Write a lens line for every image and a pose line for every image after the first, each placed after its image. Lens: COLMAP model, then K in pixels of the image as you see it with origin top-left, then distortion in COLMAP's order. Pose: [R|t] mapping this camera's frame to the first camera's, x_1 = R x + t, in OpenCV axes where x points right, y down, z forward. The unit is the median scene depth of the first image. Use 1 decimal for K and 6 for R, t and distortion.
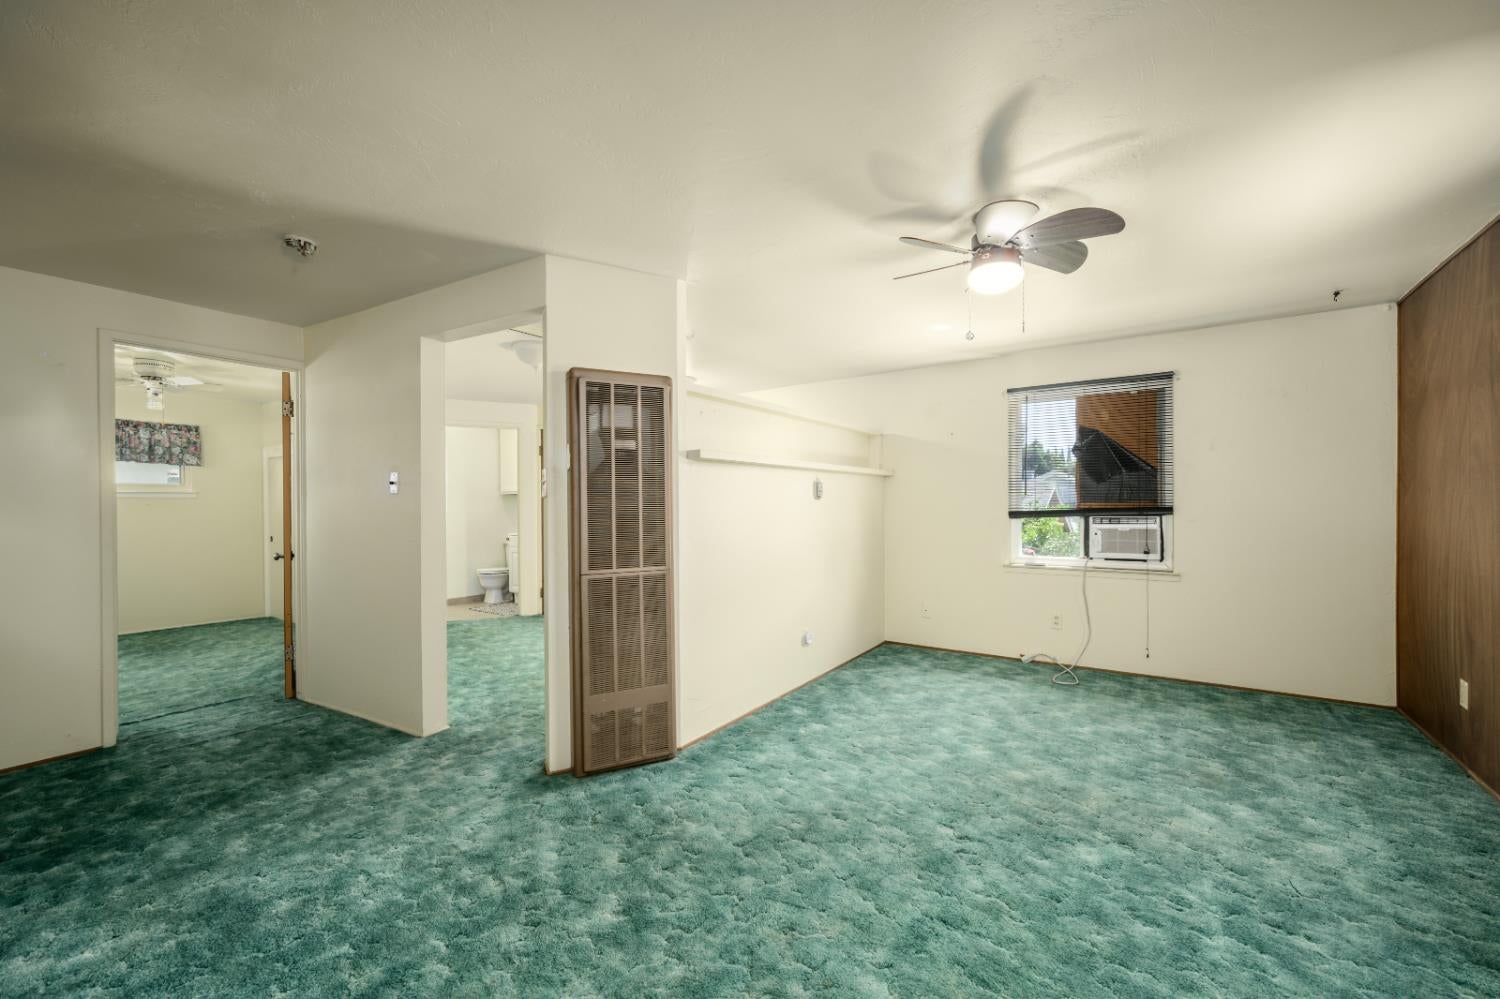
lens RADIAL K [[589.9, 0, 754.9], [0, 589.9, 504.0], [0, 0, 1]] dist [-0.001030, -0.000294]
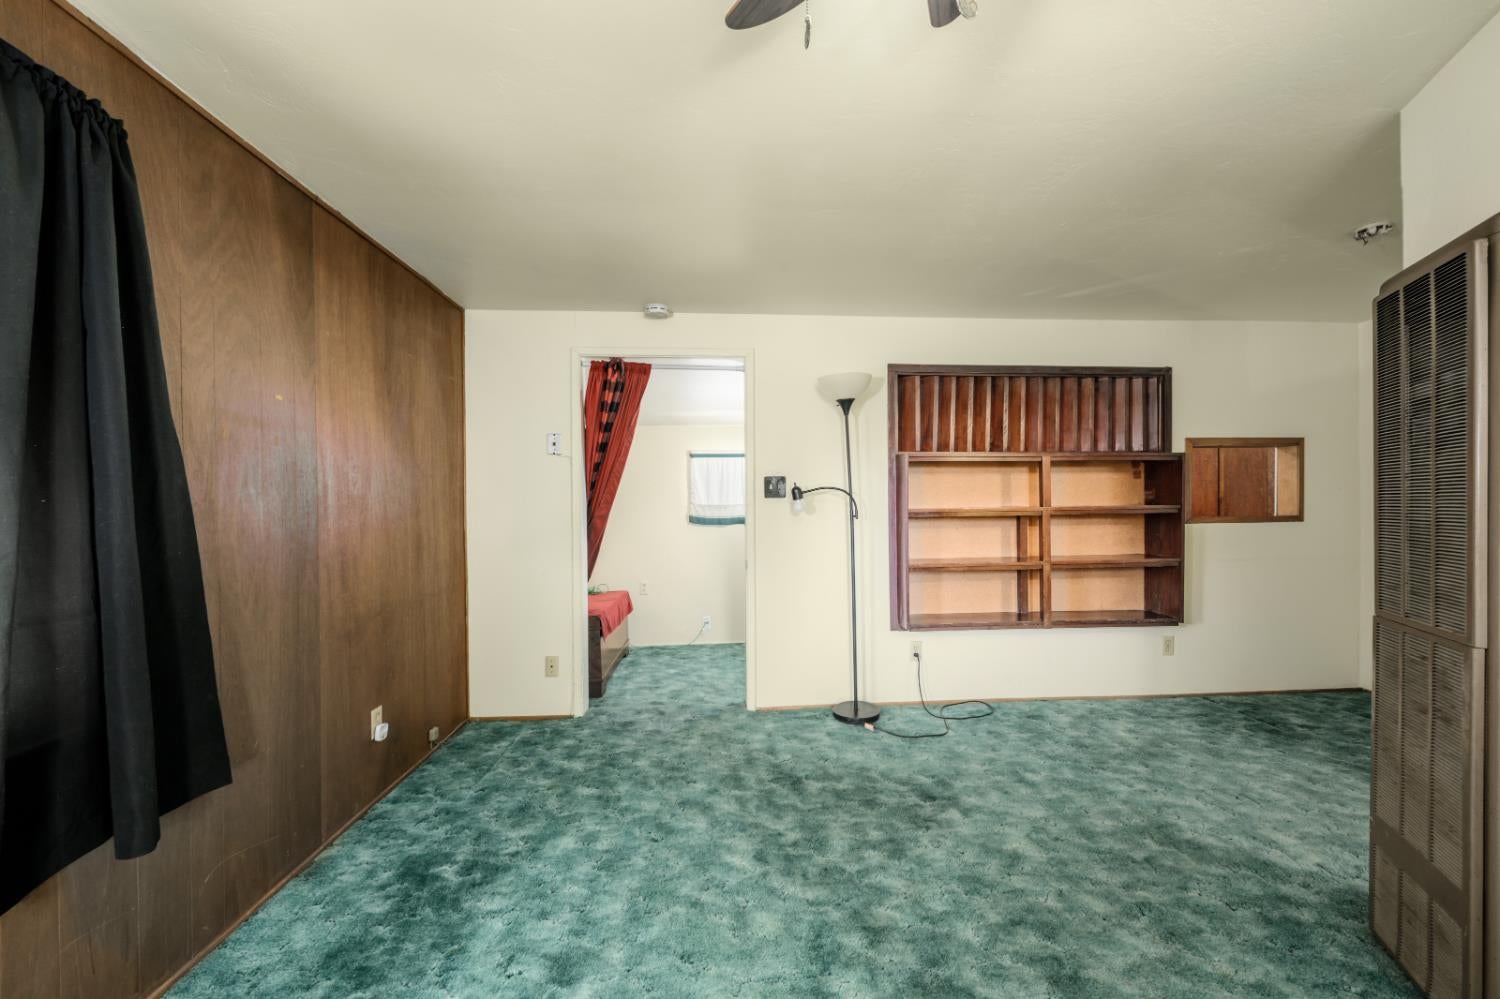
lens RADIAL K [[589.9, 0, 754.9], [0, 589.9, 504.5], [0, 0, 1]] dist [-0.001030, -0.000294]
pose [[-0.782807, 0.018522, -0.621989, 0.469307], [0.015701, 0.999827, 0.010012, -0.010226], [0.622067, -0.001928, -0.782962, 0.835354]]
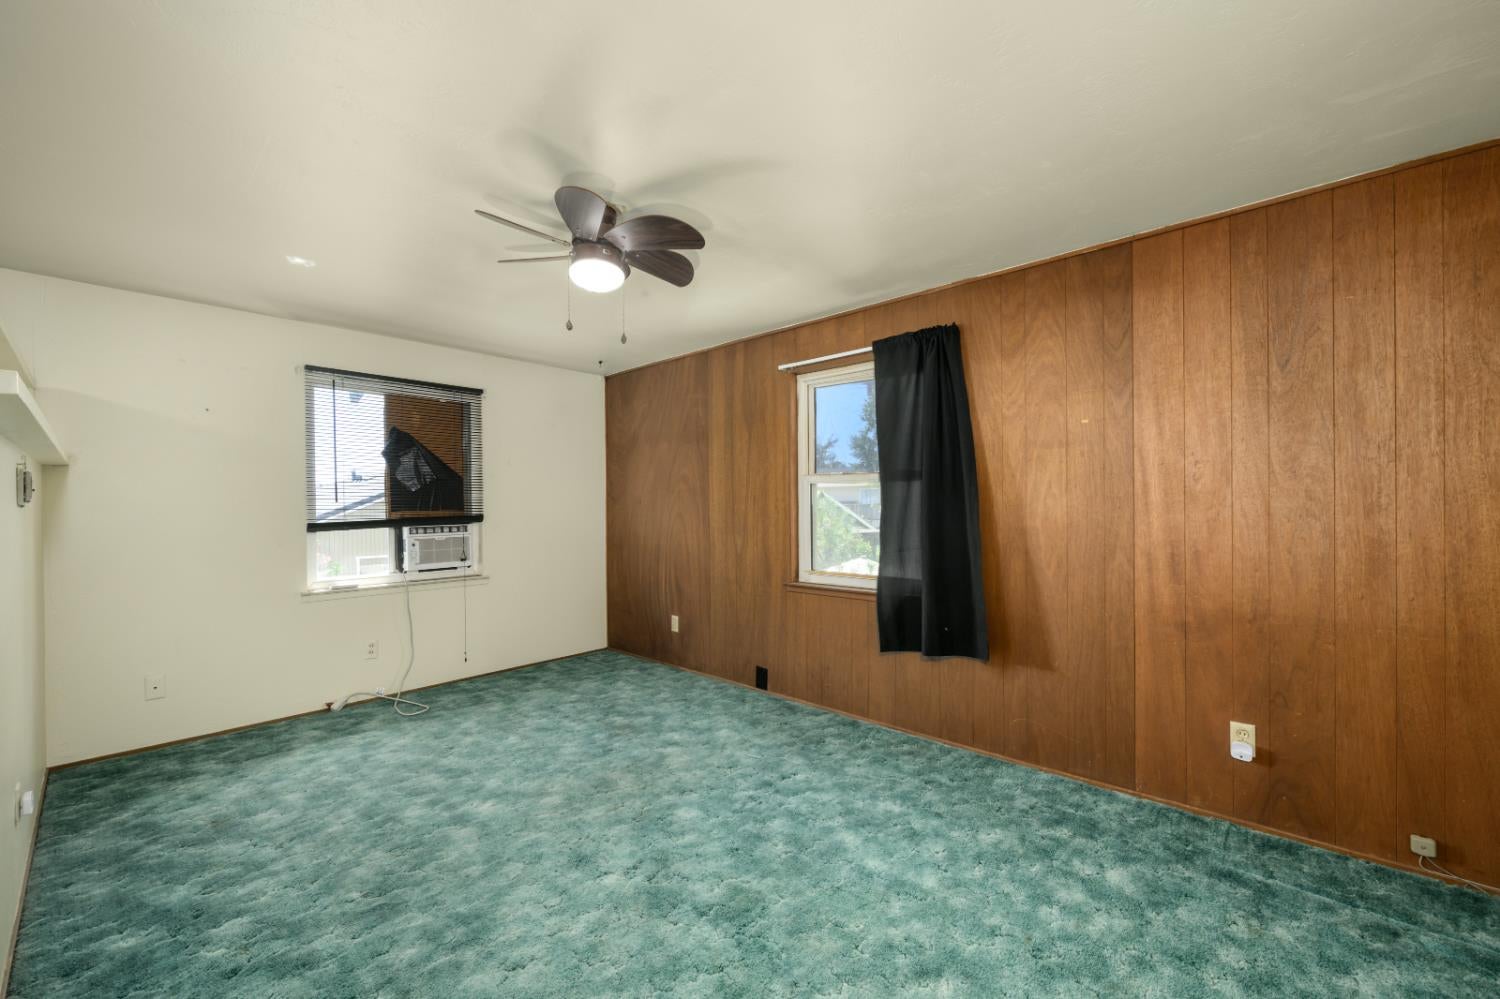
lens RADIAL K [[589.9, 0, 754.8], [0, 589.9, 505.3], [0, 0, 1]] dist [-0.001030, -0.000294]
pose [[0.134352, 0.005461, 0.990919, -0.346837], [0.006394, 0.999959, -0.006378, -0.003263], [-0.990913, 0.007192, 0.134312, 0.426250]]
